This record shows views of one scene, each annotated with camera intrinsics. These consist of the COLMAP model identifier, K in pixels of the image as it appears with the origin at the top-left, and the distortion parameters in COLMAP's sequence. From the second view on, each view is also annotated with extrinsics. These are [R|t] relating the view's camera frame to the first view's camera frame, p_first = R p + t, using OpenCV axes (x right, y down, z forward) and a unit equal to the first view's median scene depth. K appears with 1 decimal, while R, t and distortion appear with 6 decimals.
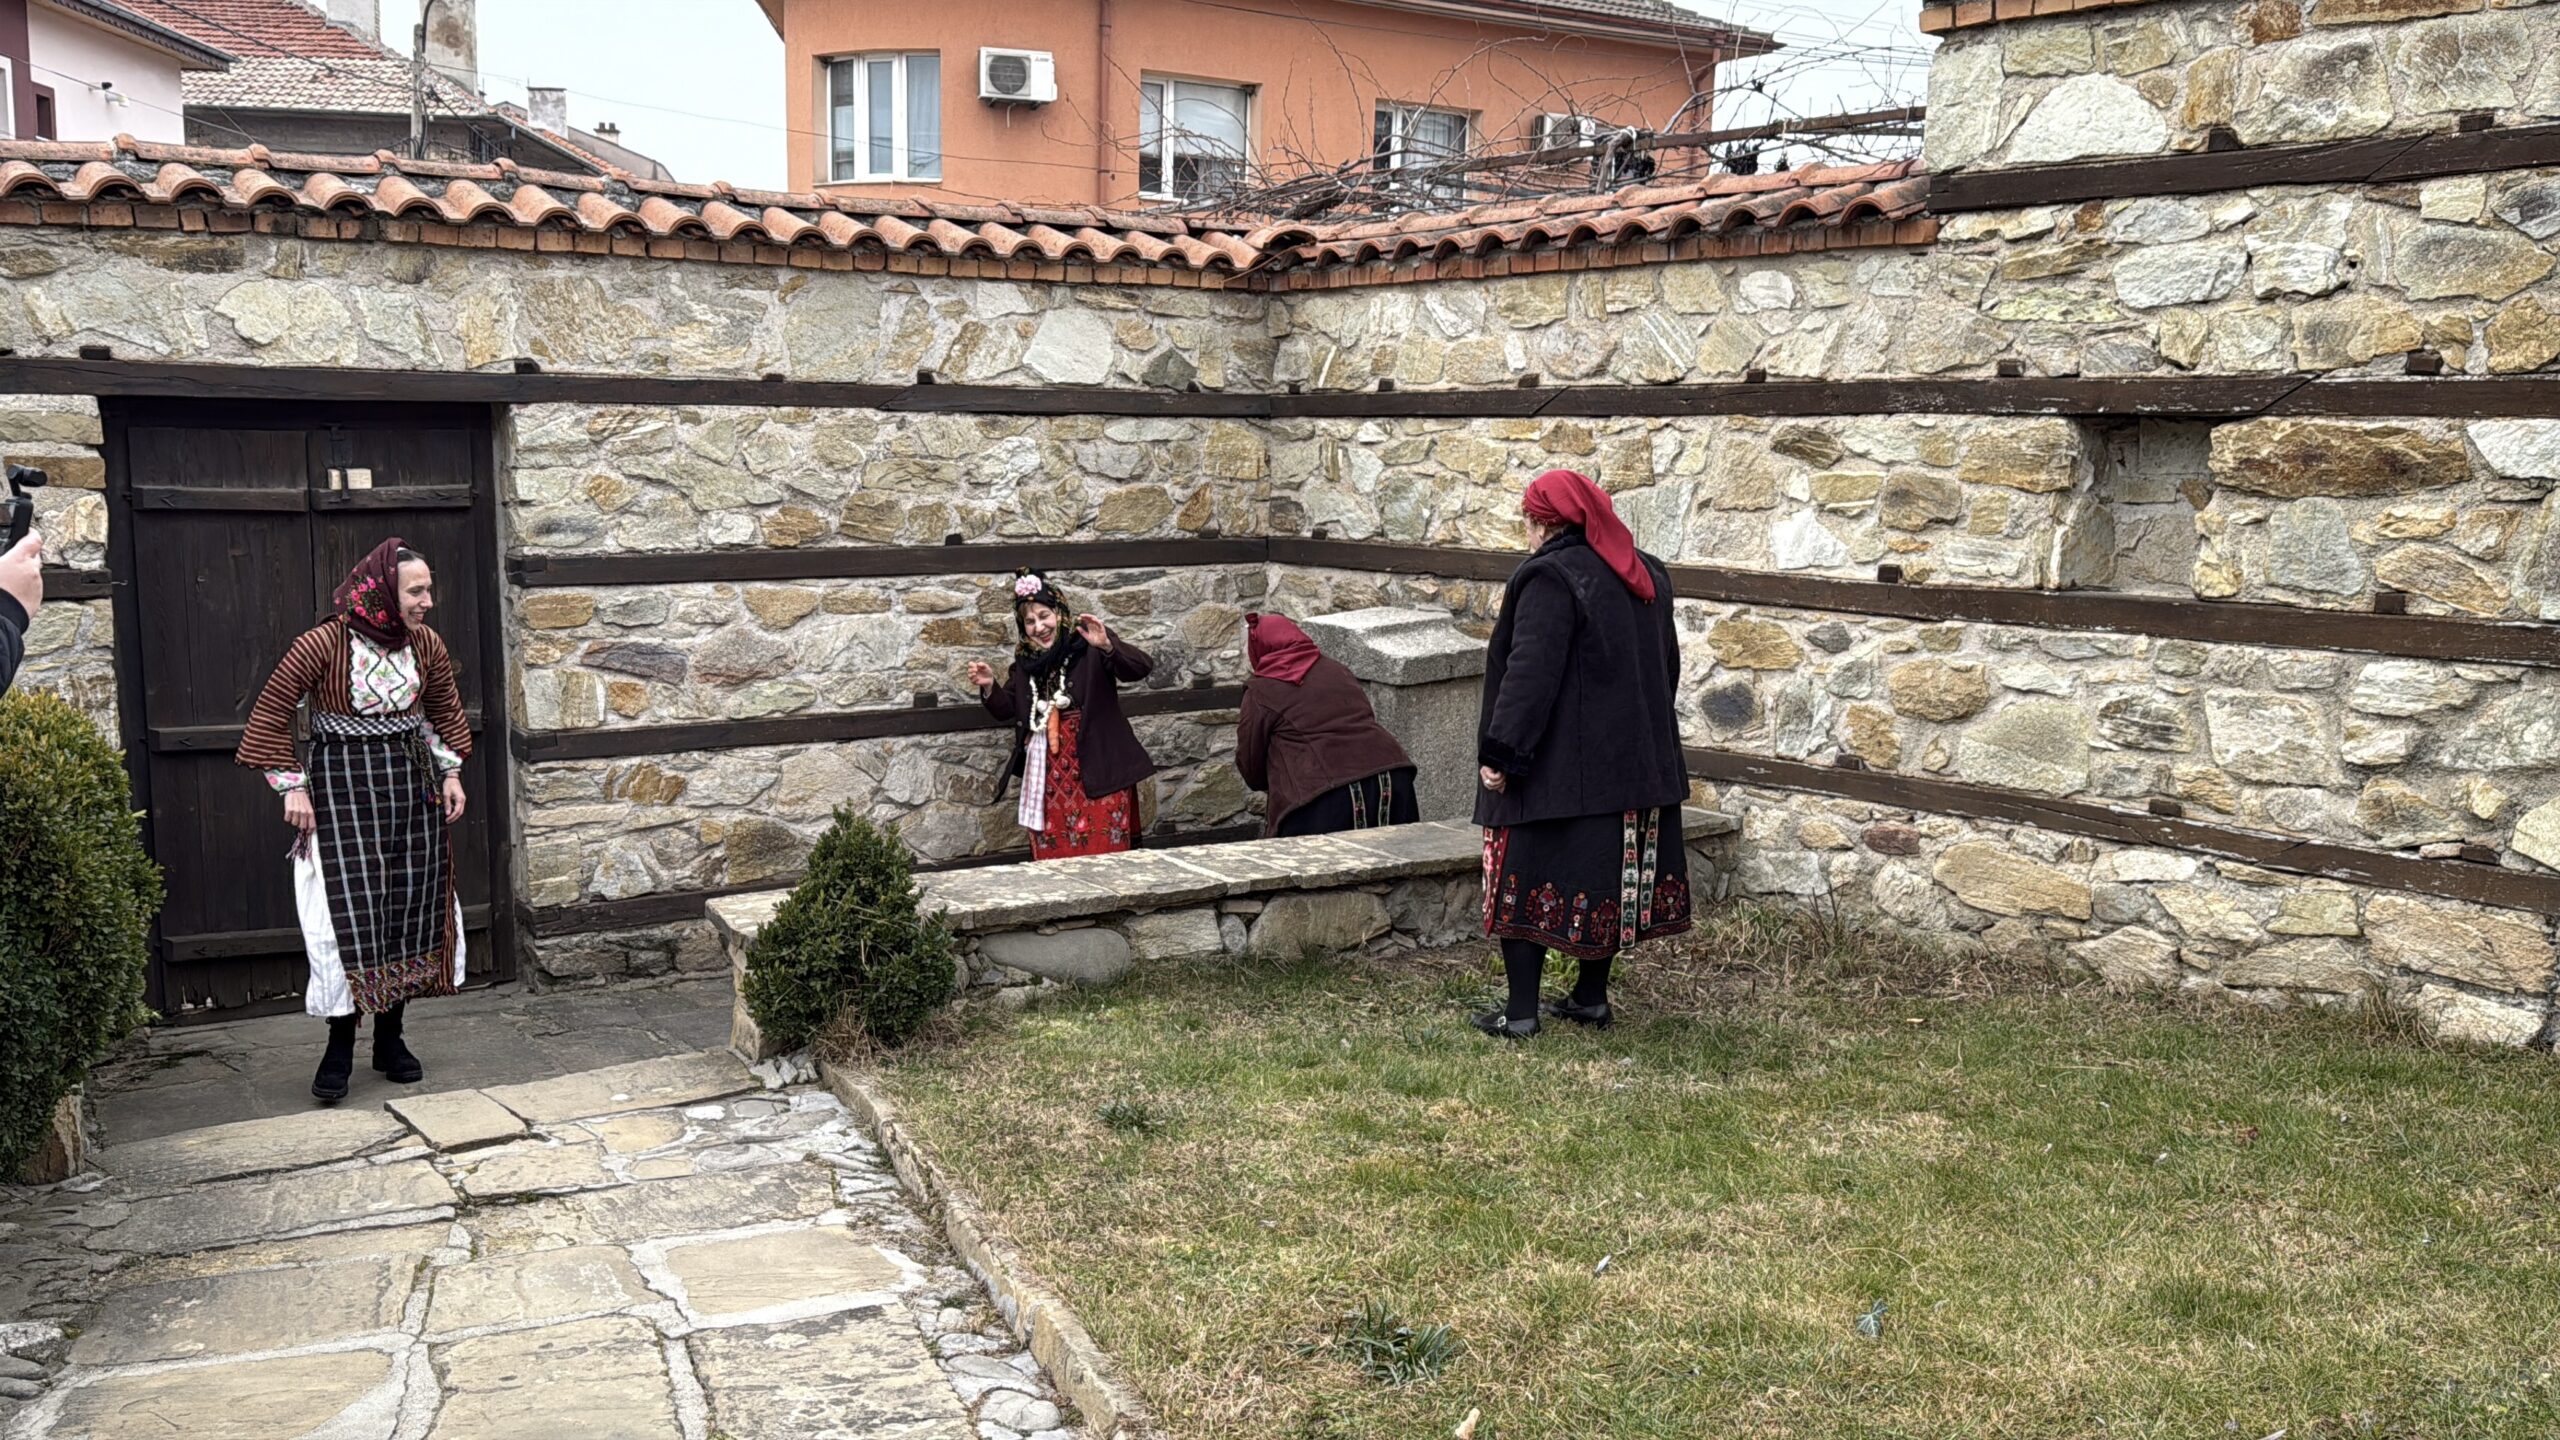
lens RADIAL K [[2169.7, 0, 1251.0], [0, 2169.7, 760.6], [0, 0, 1]] dist [0.182714, -0.372761]
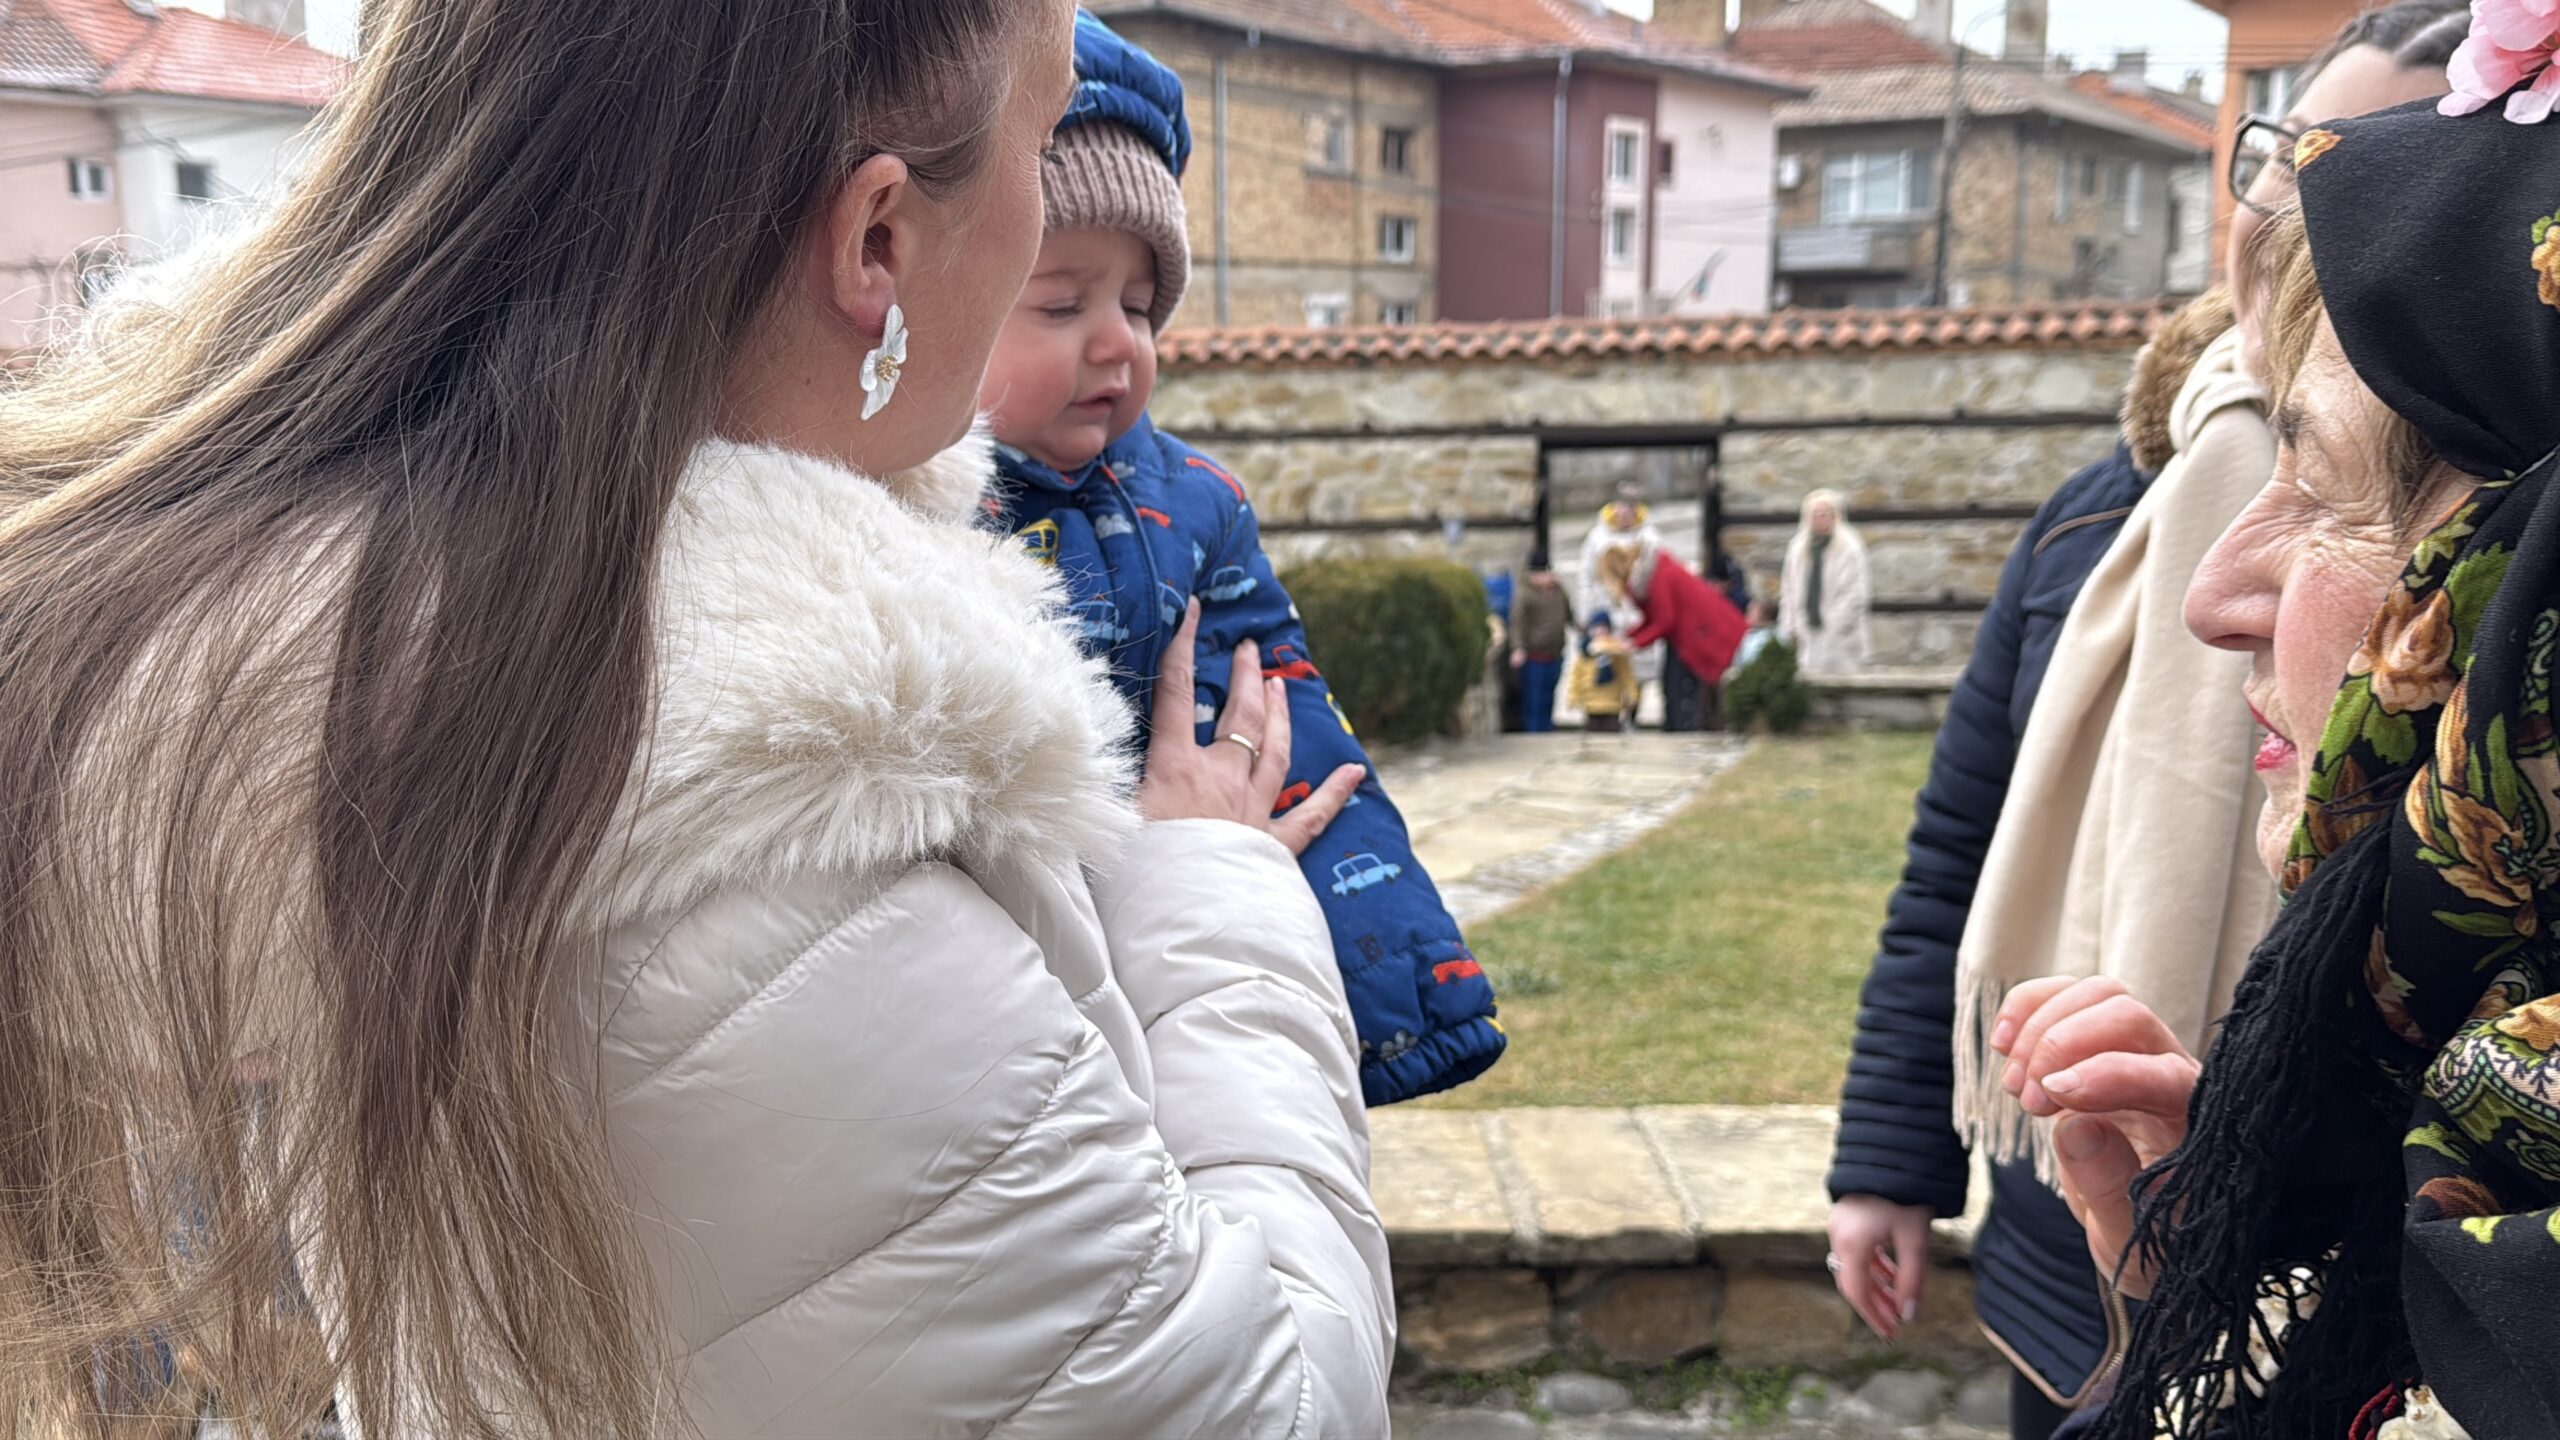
lens RADIAL K [[2197.6, 0, 1238.6], [0, 2197.6, 722.4], [0, 0, 1]] dist [0.185017, -0.401117]
pose [[0.762039, 0.079722, -0.642605, 0.668571], [-0.070743, 0.996702, 0.039760, 0.050303], [0.643655, 0.015161, 0.765165, -0.848511]]
